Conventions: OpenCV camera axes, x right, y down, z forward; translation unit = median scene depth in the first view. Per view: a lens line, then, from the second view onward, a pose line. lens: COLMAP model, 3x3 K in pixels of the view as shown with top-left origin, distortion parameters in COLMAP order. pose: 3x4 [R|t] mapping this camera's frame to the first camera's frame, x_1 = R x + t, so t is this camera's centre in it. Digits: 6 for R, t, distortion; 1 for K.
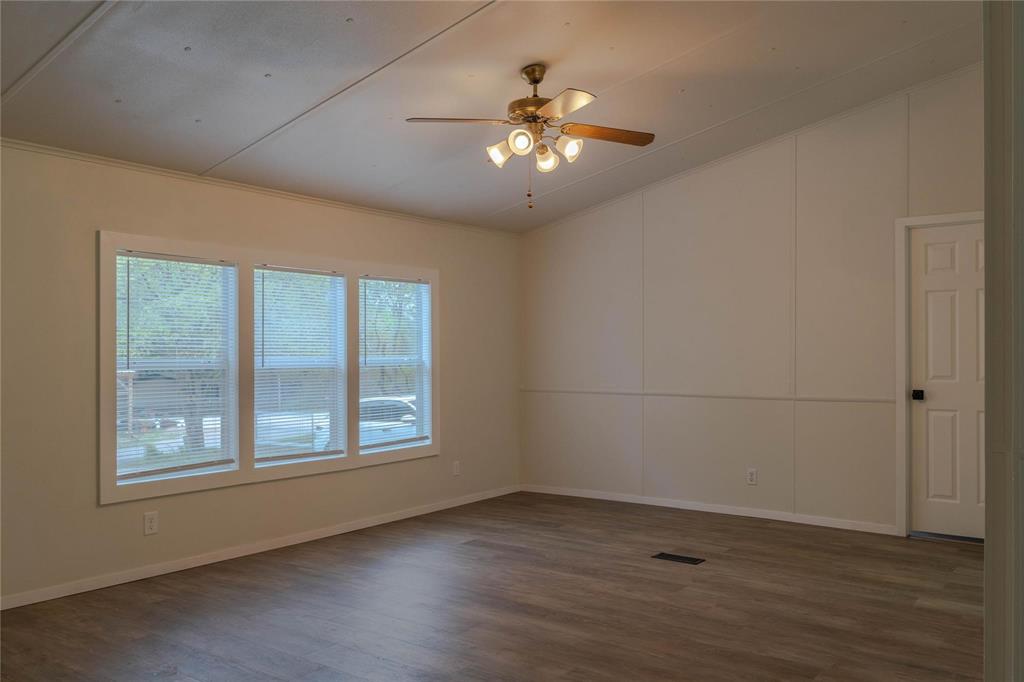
lens RADIAL K [[824.0, 0, 512.0], [0, 824.0, 341.0], [0, 0, 1]] dist [0.000937, -0.002589]
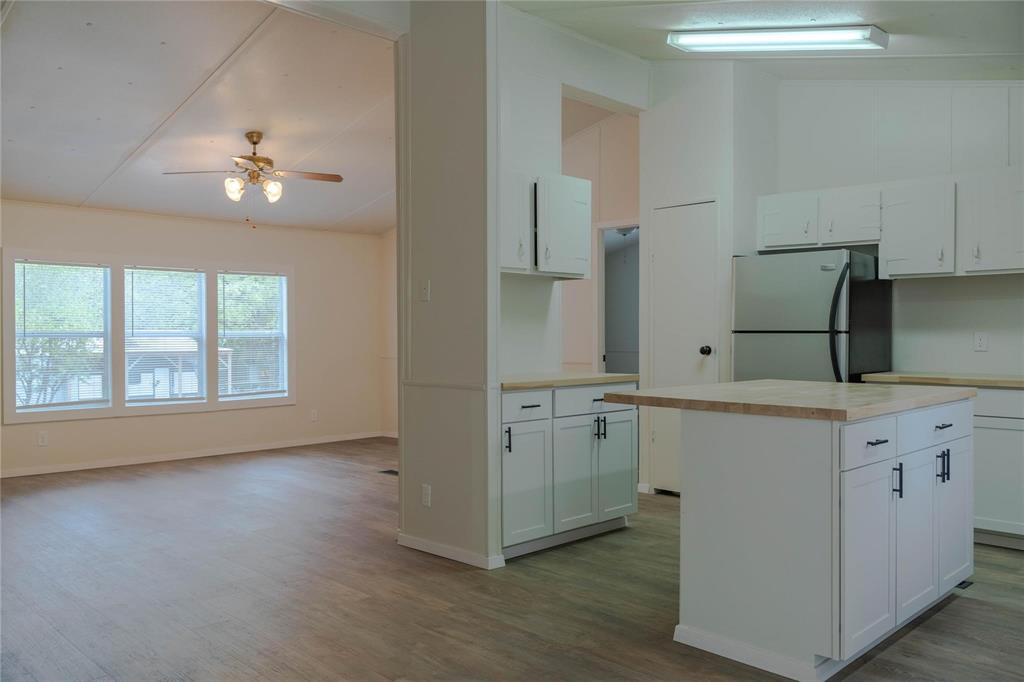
lens RADIAL K [[824.0, 0, 512.0], [0, 824.0, 341.0], [0, 0, 1]] dist [0.000937, -0.002589]
pose [[0.989866, -0.000319, -0.142007, 0.507208], [0.003574, 0.999737, 0.022668, 0.007524], [0.141962, -0.022946, 0.989606, -0.301937]]
